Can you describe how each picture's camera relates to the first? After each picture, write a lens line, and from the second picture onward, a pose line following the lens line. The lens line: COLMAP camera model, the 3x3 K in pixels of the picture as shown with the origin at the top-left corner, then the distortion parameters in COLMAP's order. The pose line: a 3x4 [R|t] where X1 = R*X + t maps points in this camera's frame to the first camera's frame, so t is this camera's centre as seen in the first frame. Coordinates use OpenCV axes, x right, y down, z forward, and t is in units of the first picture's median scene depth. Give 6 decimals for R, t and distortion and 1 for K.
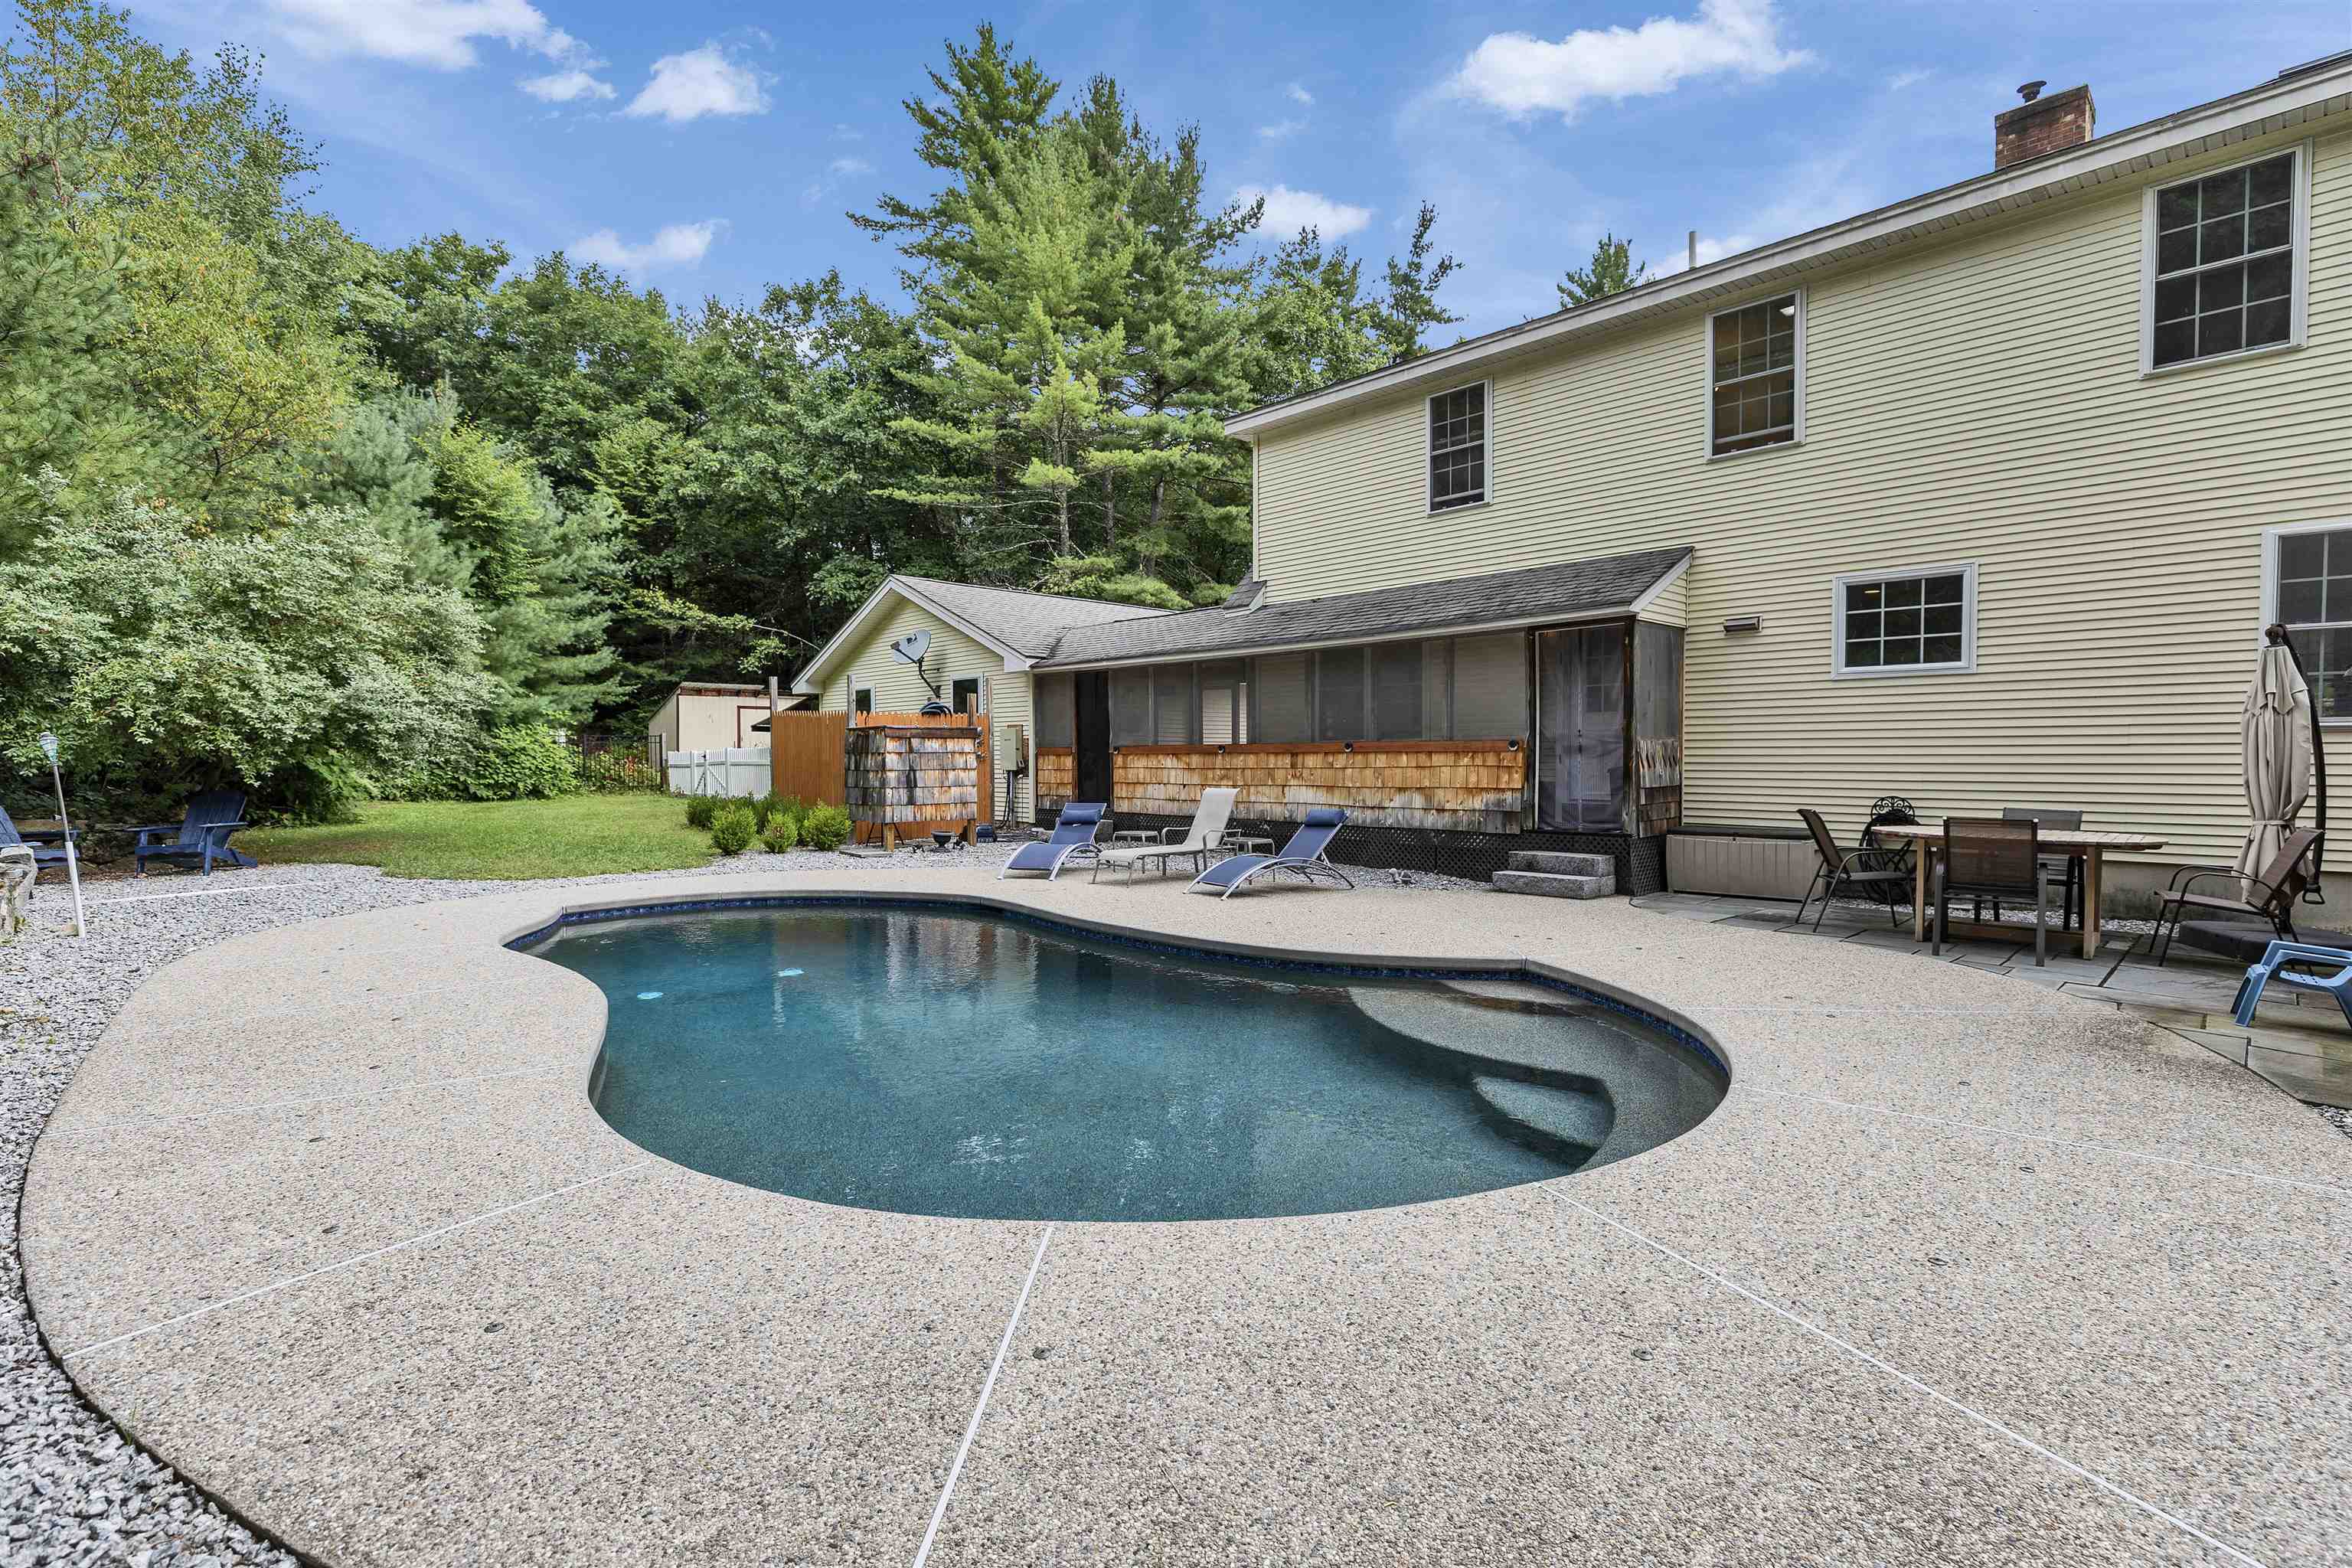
lens RADIAL K [[1087.1, 0, 1167.5], [0, 1087.1, 789.4], [0, 0, 1]] dist [0.002626, 0.000001]
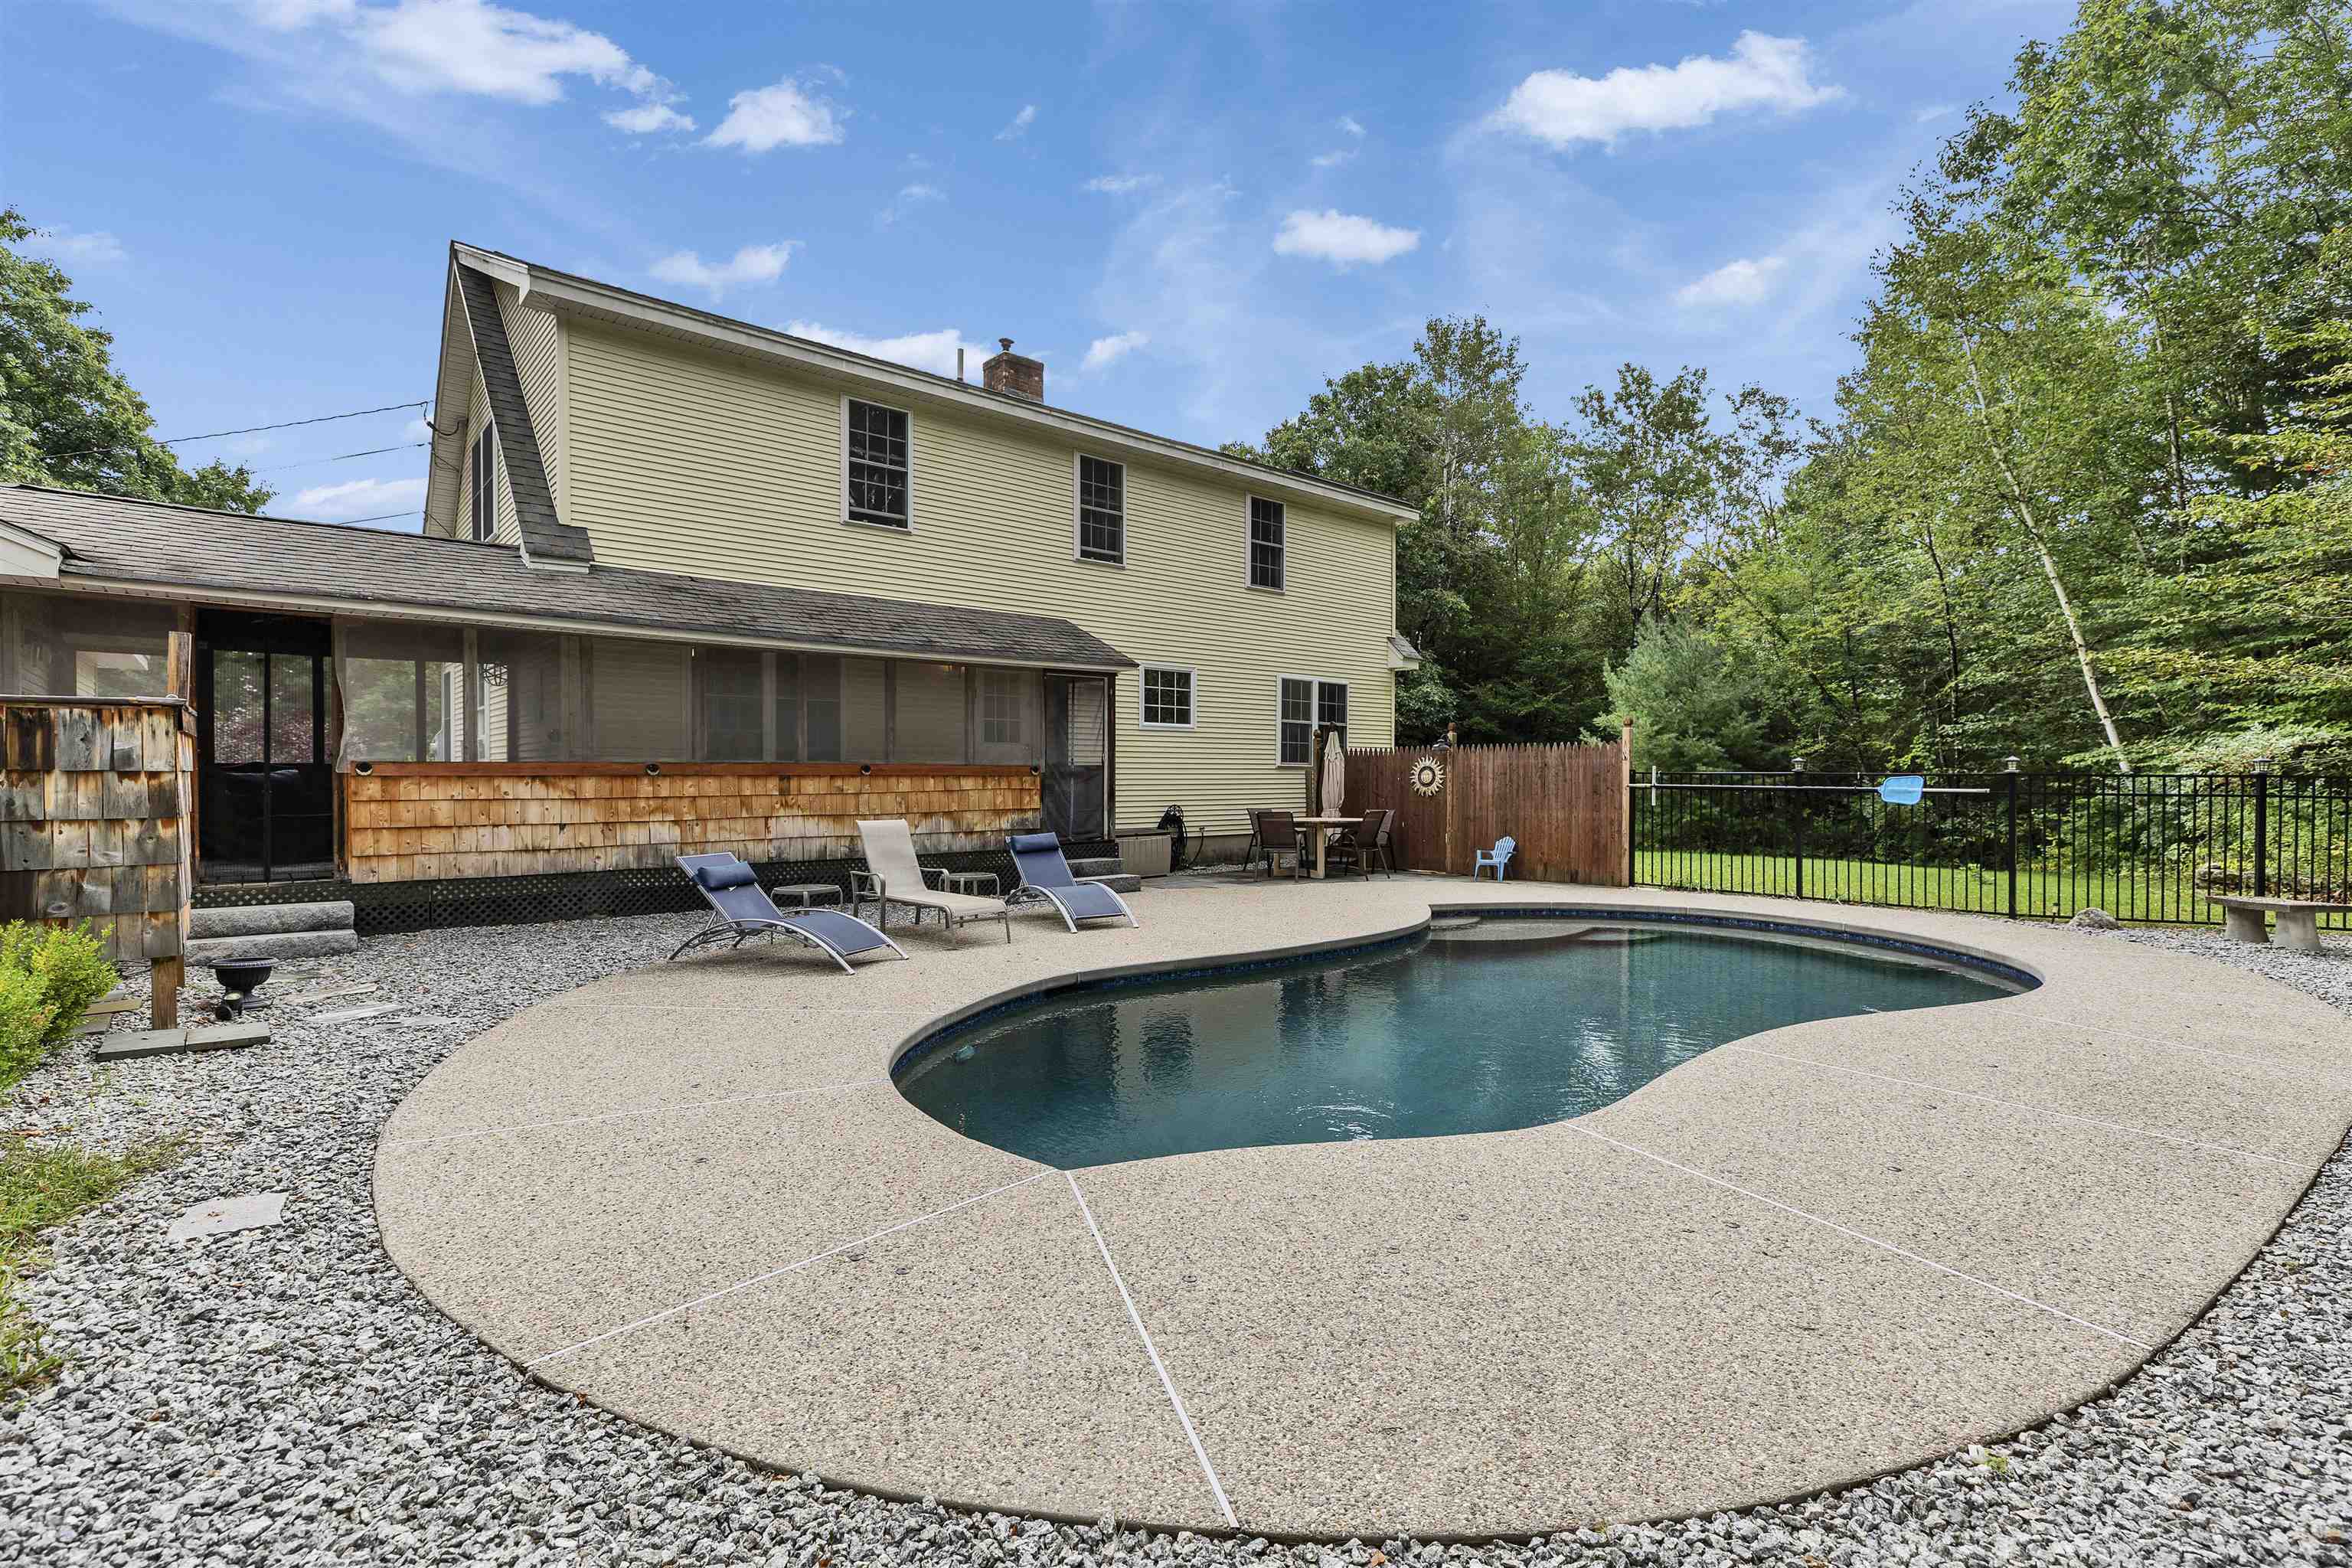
lens RADIAL K [[1087.1, 0, 1167.5], [0, 1087.1, 789.4], [0, 0, 1]] dist [0.002626, 0.000001]
pose [[0.034045, -0.002138, 0.999418, -0.759217], [0.037169, 0.999309, 0.000871, -0.015469], [-0.998729, 0.037118, 0.034101, 0.778543]]
